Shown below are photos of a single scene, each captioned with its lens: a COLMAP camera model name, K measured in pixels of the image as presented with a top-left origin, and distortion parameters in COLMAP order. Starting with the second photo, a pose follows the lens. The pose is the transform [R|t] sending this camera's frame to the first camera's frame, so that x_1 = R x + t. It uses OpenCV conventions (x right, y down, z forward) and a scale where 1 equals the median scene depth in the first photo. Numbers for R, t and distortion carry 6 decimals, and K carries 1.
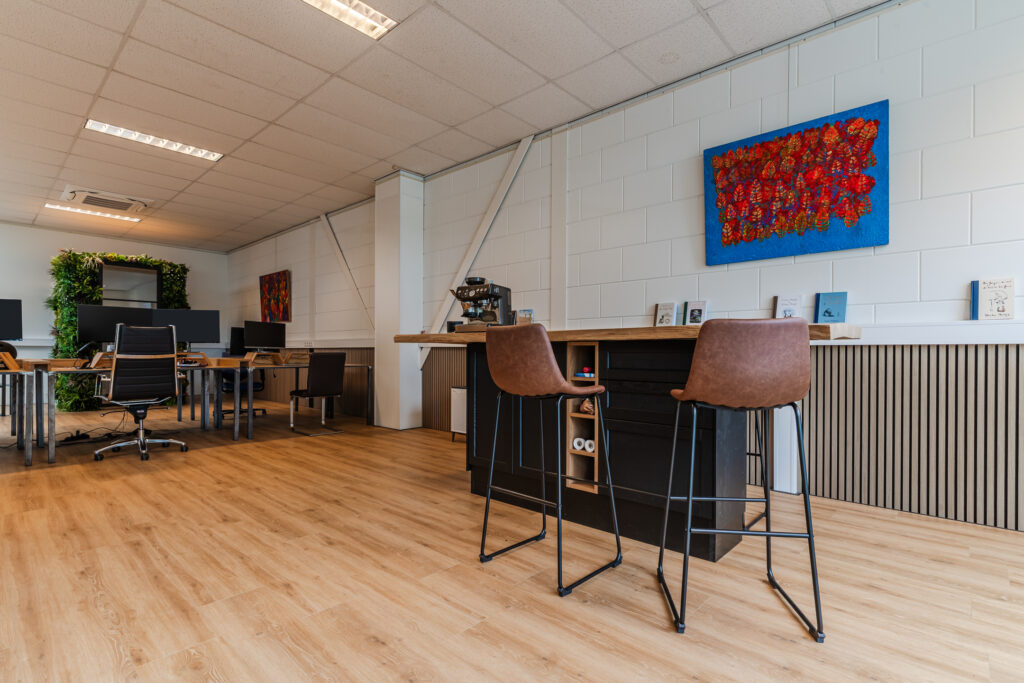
lens RADIAL K [[495.2, 0, 509.7], [0, 495.2, 351.7], [0, 0, 1]] dist [0.004263, -0.000062]
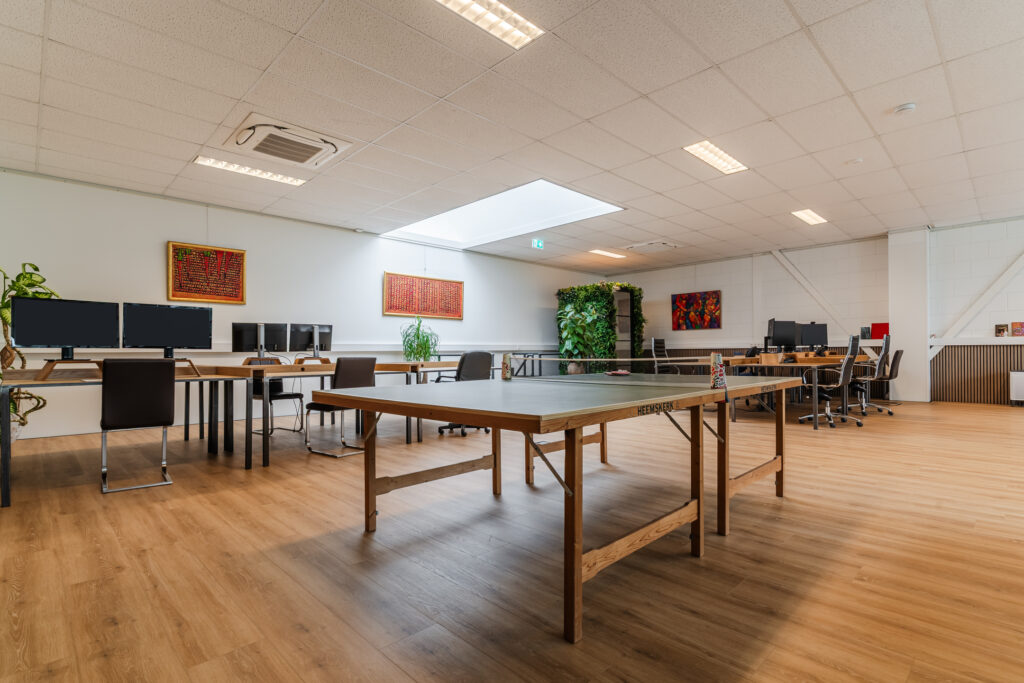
lens RADIAL K [[495.2, 0, 509.7], [0, 495.2, 351.7], [0, 0, 1]] dist [0.004263, -0.000062]
pose [[0.998518, -0.015780, -0.052076, -2.336655], [0.015773, 0.999875, -0.000545, -0.019006], [0.052078, -0.000277, 0.998643, -0.901762]]
